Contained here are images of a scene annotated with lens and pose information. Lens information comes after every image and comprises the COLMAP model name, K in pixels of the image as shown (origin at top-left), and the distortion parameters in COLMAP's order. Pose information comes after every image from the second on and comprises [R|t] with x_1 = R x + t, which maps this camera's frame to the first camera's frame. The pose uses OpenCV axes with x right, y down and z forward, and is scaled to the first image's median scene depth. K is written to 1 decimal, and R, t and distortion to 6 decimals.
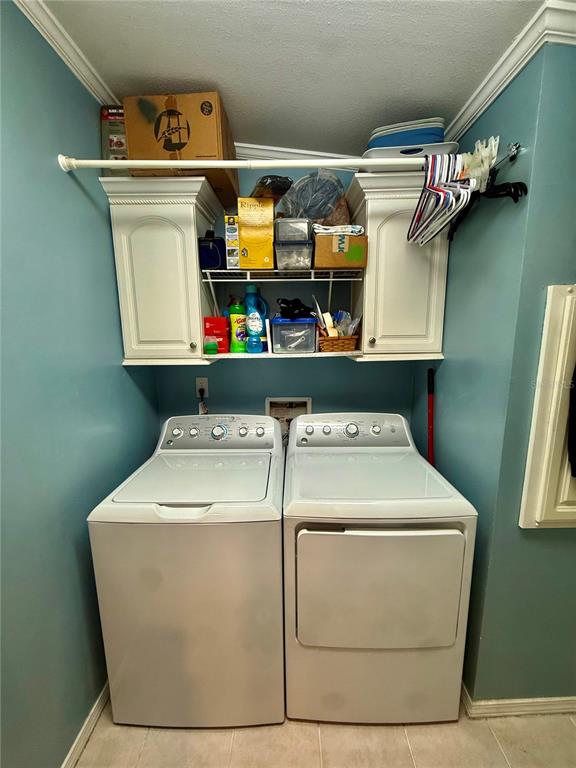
lens RADIAL K [[306.3, 0, 290.3], [0, 306.3, 382.9], [0, 0, 1]] dist [-0.004047, 0.001061]
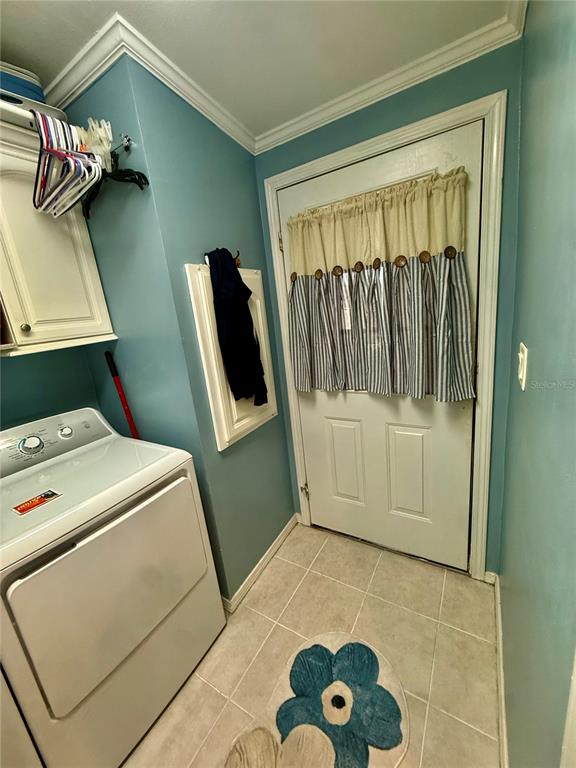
lens RADIAL K [[306.3, 0, 286.6], [0, 306.3, 383.9], [0, 0, 1]] dist [-0.004047, 0.001061]
pose [[0.515056, -0.250336, 0.819786, -0.103592], [0.244771, 0.959533, 0.139225, 0.081155], [-0.821465, 0.128951, 0.555488, -0.004679]]
